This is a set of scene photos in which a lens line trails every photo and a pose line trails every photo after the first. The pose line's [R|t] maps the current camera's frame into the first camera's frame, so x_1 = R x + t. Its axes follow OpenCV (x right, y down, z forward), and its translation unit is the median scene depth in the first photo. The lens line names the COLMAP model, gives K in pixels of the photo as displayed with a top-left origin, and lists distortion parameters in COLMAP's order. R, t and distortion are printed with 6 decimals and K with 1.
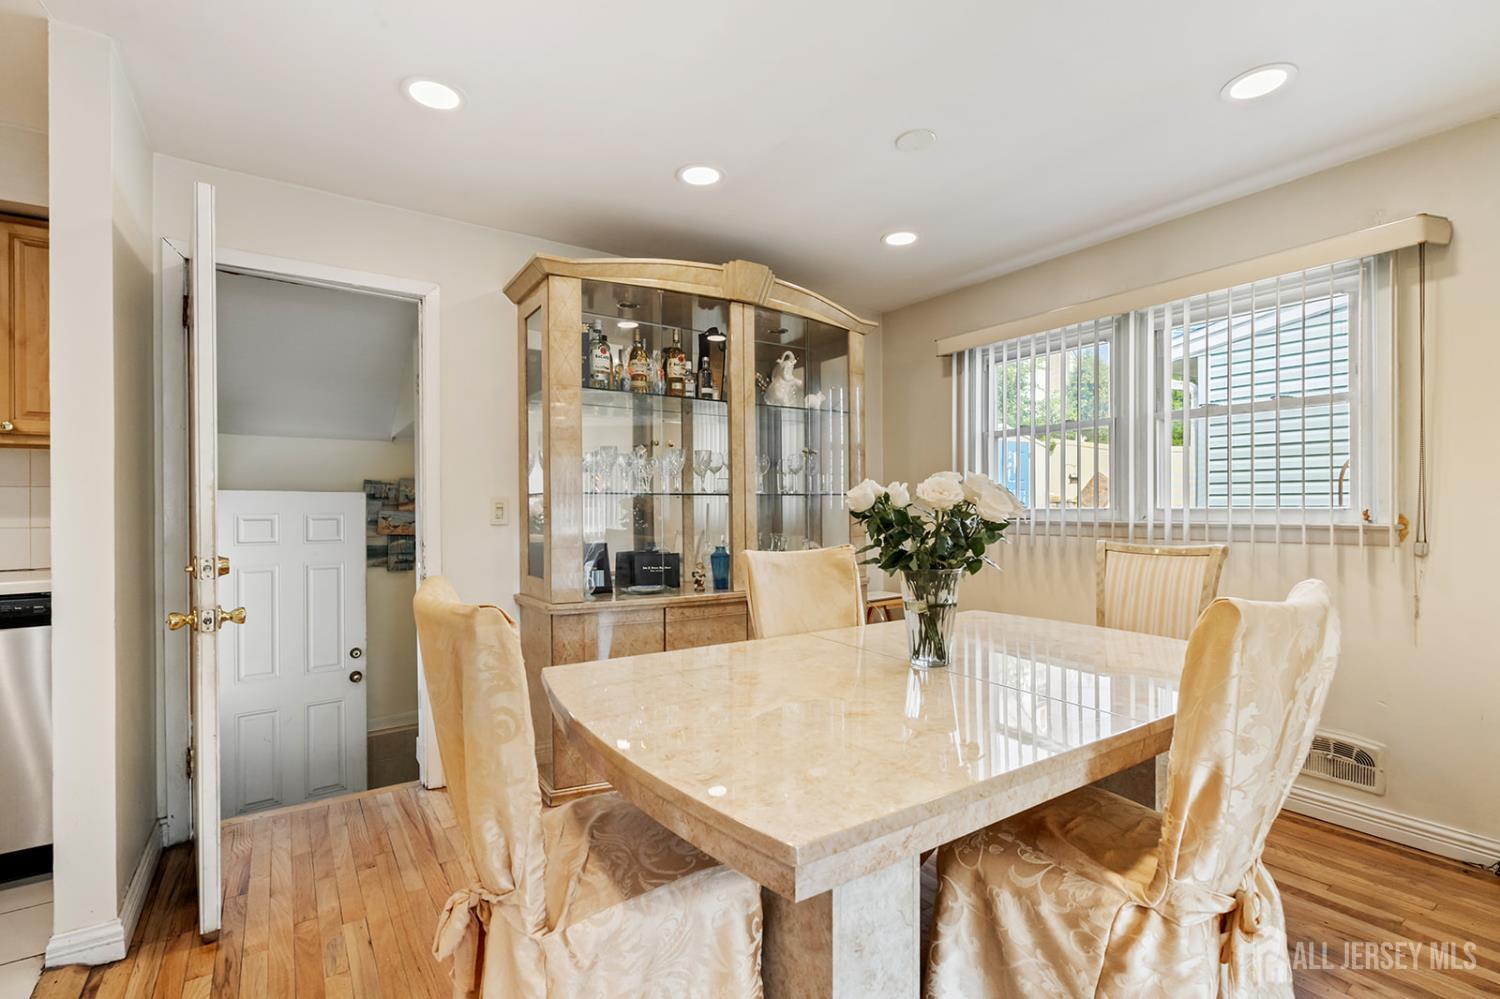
lens RADIAL K [[683.8, 0, 745.0], [0, 683.8, 502.9], [0, 0, 1]] dist [-0.001459, 0.000519]
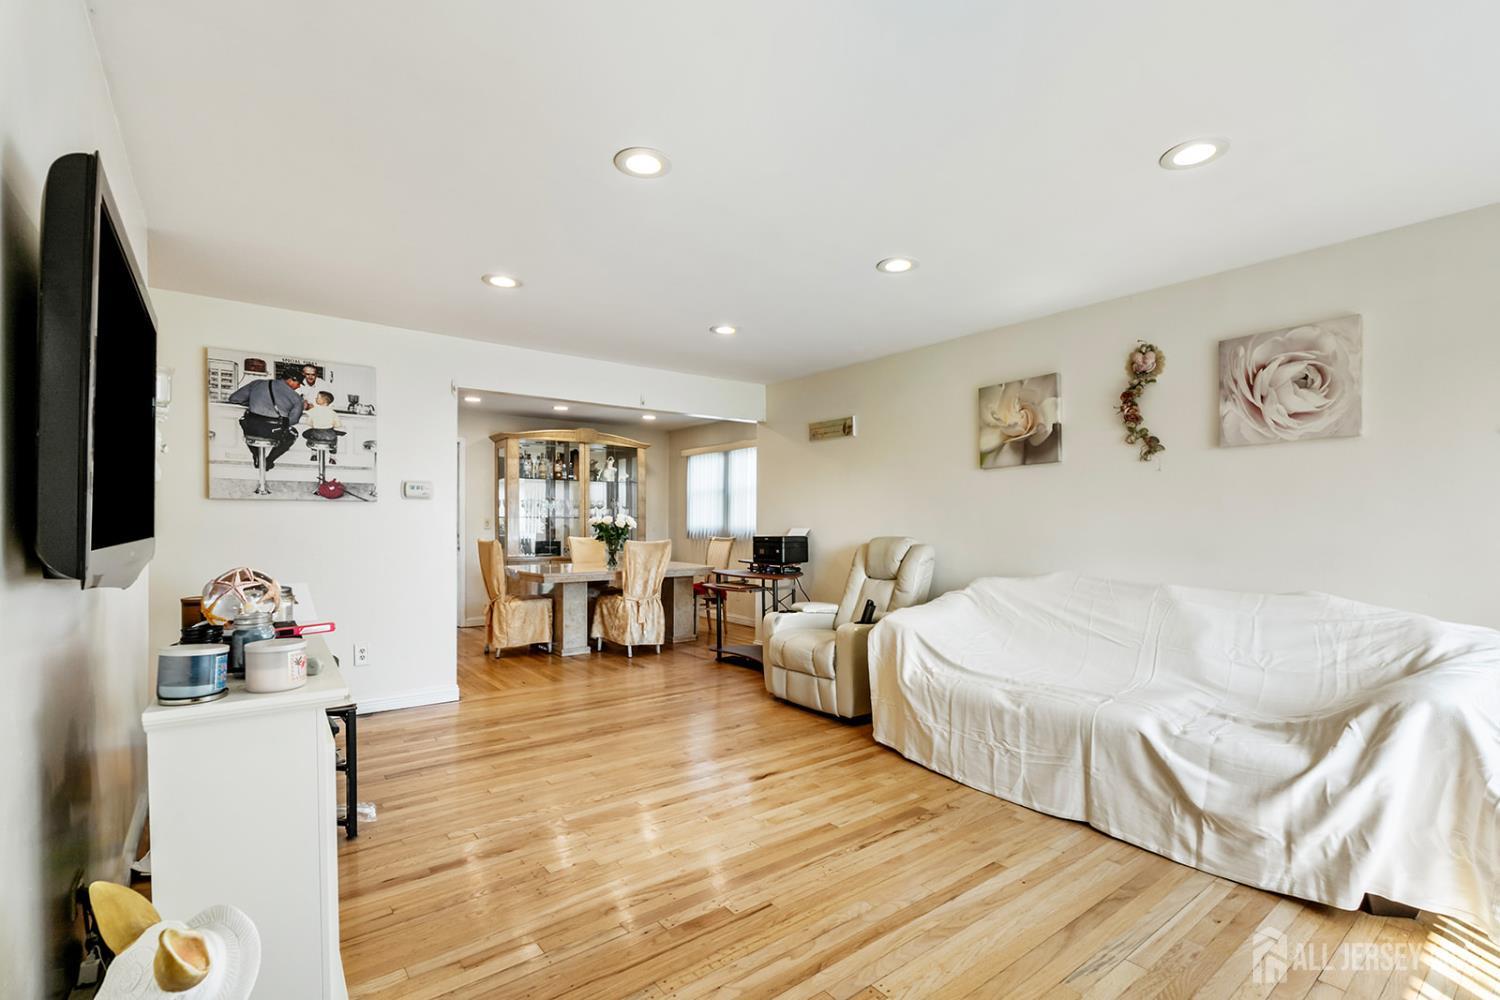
lens RADIAL K [[683.8, 0, 755.7], [0, 683.8, 510.8], [0, 0, 1]] dist [-0.001459, 0.000519]
pose [[0.997732, 0.003697, 0.067215, 0.452418], [-0.003234, 0.999970, -0.006993, -0.021491], [-0.067239, 0.006760, 0.997714, -1.554468]]
